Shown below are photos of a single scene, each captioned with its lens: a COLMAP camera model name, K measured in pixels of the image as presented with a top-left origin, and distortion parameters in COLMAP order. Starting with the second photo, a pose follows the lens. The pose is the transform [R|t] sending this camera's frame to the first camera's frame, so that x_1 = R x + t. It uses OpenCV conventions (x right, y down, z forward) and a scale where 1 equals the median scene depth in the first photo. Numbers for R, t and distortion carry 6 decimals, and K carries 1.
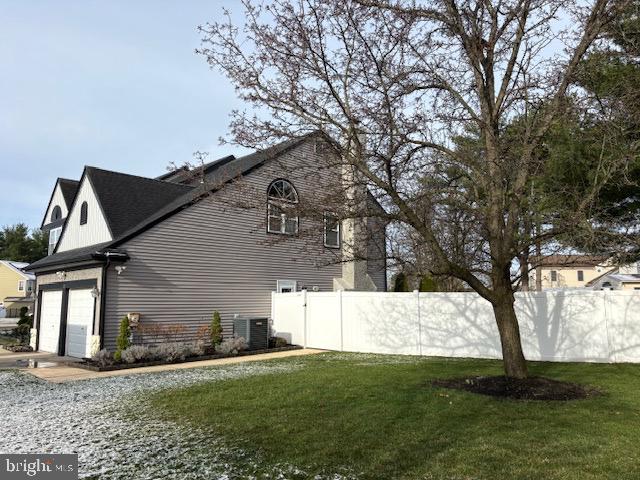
lens RADIAL K [[487.0, 0, 320.3], [0, 487.0, 237.4], [0, 0, 1]] dist [0.041060, -0.035898]
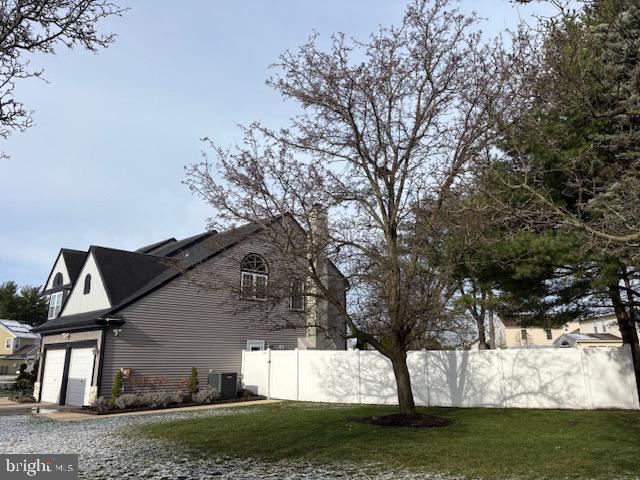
lens RADIAL K [[487.0, 0, 319.8], [0, 487.0, 242.8], [0, 0, 1]] dist [0.041060, -0.035898]
pose [[0.999787, 0.006145, 0.019695, 0.074470], [-0.004066, 0.994577, -0.103922, -0.030303], [-0.020227, 0.103820, 0.994390, -0.251367]]
